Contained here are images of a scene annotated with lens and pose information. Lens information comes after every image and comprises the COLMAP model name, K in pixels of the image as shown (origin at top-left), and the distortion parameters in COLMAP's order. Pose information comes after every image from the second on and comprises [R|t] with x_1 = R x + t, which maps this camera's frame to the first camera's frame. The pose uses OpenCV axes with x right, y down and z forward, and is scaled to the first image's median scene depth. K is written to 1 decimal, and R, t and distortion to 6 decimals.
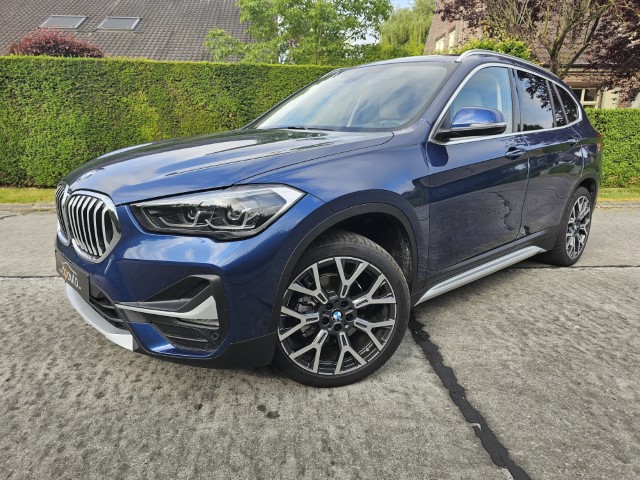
lens RADIAL K [[425.5, 0, 320.0], [0, 425.5, 240.0], [0, 0, 1]] dist [0.040647, -0.031369]
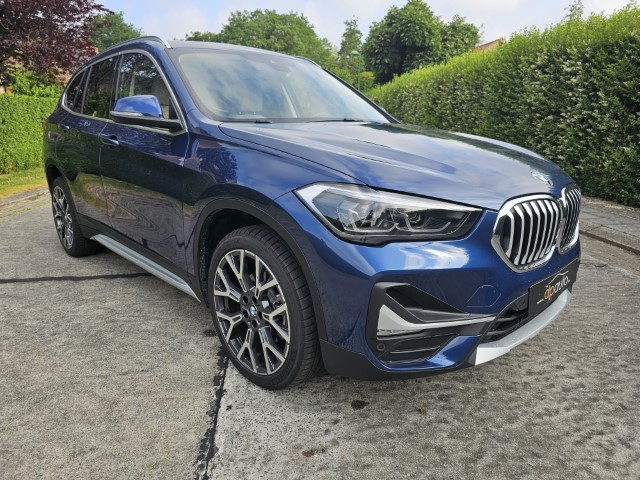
lens RADIAL K [[426.6, 0, 319.7], [0, 426.6, 244.9], [0, 0, 1]] dist [0.037580, -0.028062]
pose [[-0.009696, -0.266924, 0.963669, -1.434613], [0.234516, 0.936229, 0.261683, -0.360051], [-0.972064, 0.228533, 0.053520, 1.411956]]
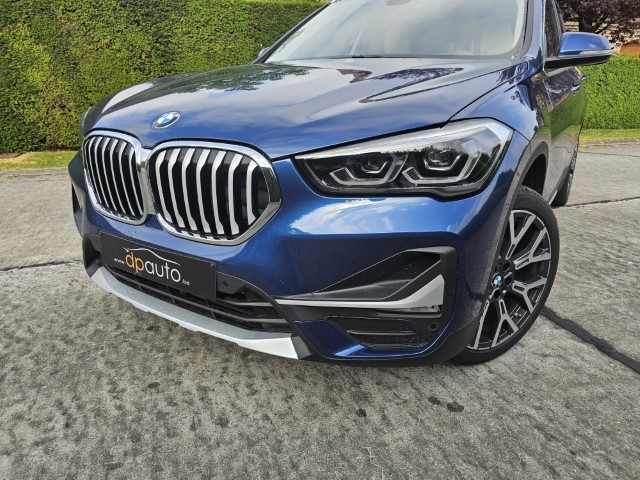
lens RADIAL K [[431.3, 0, 321.8], [0, 431.3, 236.9], [0, 0, 1]] dist [0.042759, -0.032820]
pose [[0.966155, -0.090213, 0.241672, -0.477342], [0.067021, 0.992469, 0.102540, -0.018956], [-0.249102, -0.082872, 0.964925, 0.251911]]
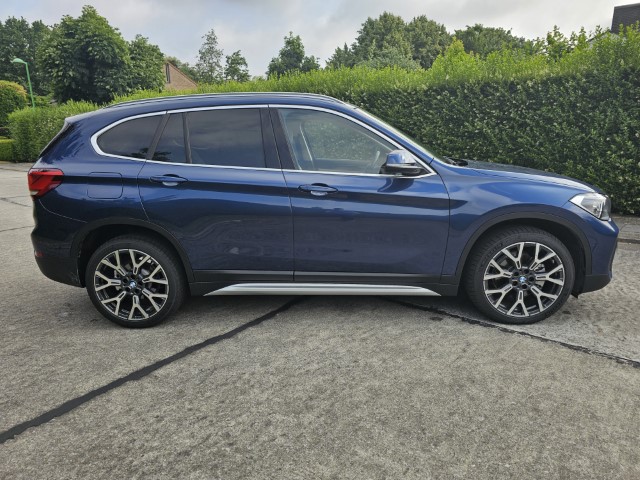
lens RADIAL K [[426.6, 0, 319.7], [0, 426.6, 244.9], [0, 0, 1]] dist [0.037580, -0.028062]
pose [[-0.685481, -0.161925, 0.709856, -1.140532], [0.196712, 0.897510, 0.394689, -0.877311], [-0.701013, 0.410189, -0.583374, 3.004423]]
